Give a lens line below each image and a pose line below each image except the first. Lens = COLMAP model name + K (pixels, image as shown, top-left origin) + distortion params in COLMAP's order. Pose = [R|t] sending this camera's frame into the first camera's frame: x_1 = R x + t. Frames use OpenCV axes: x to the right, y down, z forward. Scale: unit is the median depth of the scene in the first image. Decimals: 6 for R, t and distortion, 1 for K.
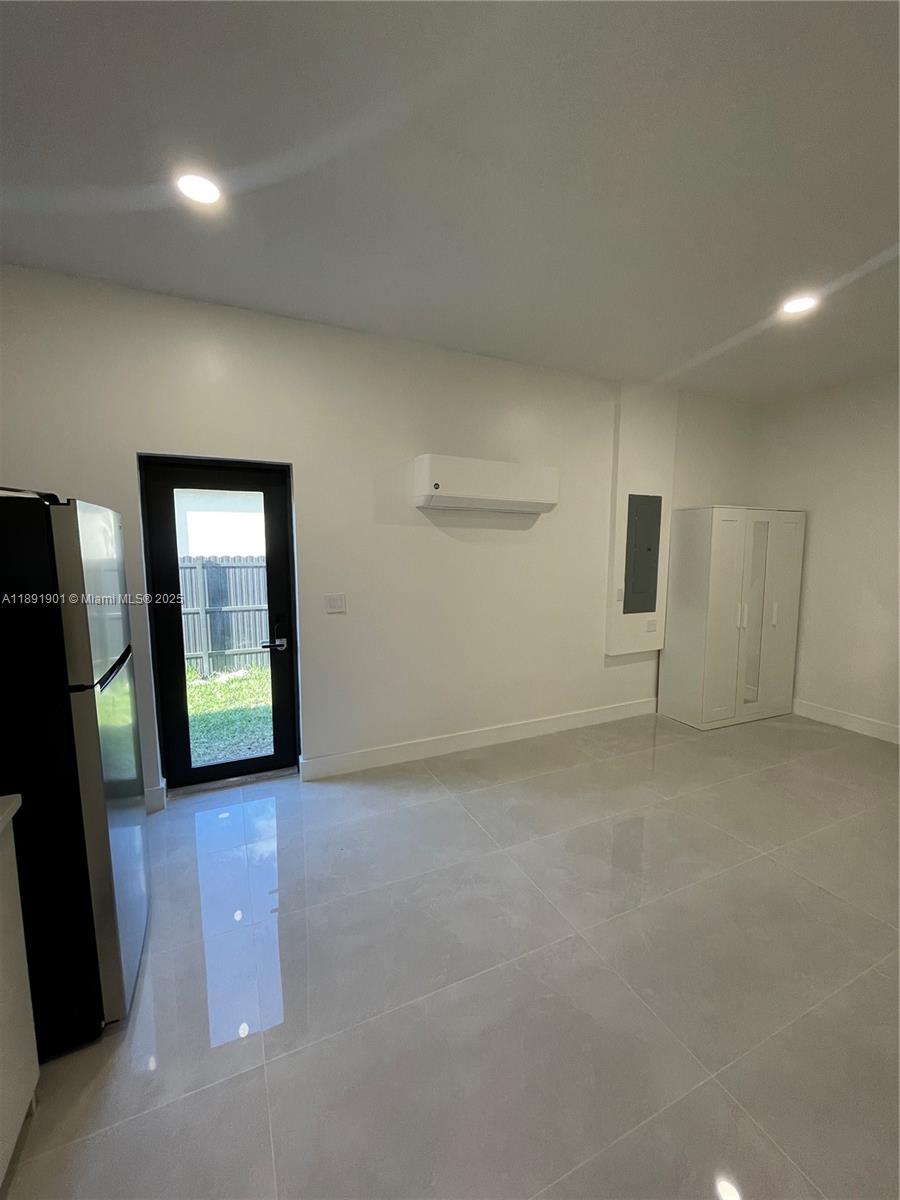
lens RADIAL K [[486.4, 0, 452.2], [0, 486.4, 603.0], [0, 0, 1]] dist [-0.001318, 0.000107]
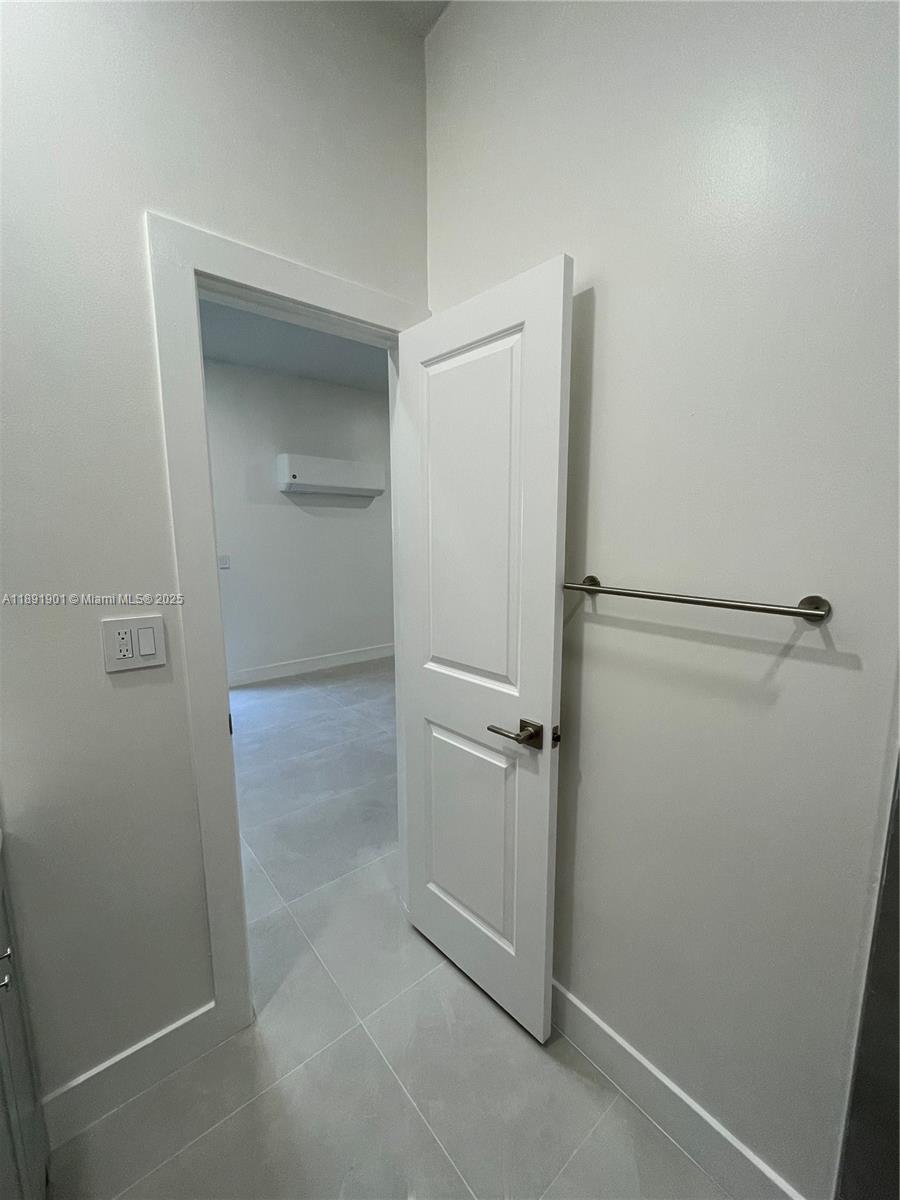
lens RADIAL K [[486.4, 0, 452.2], [0, 486.4, 603.0], [0, 0, 1]] dist [-0.001318, 0.000107]
pose [[0.969588, -0.044685, 0.240630, 0.050643], [0.036564, 0.998604, 0.038111, 0.080625], [-0.241997, -0.028154, 0.969868, -0.445214]]
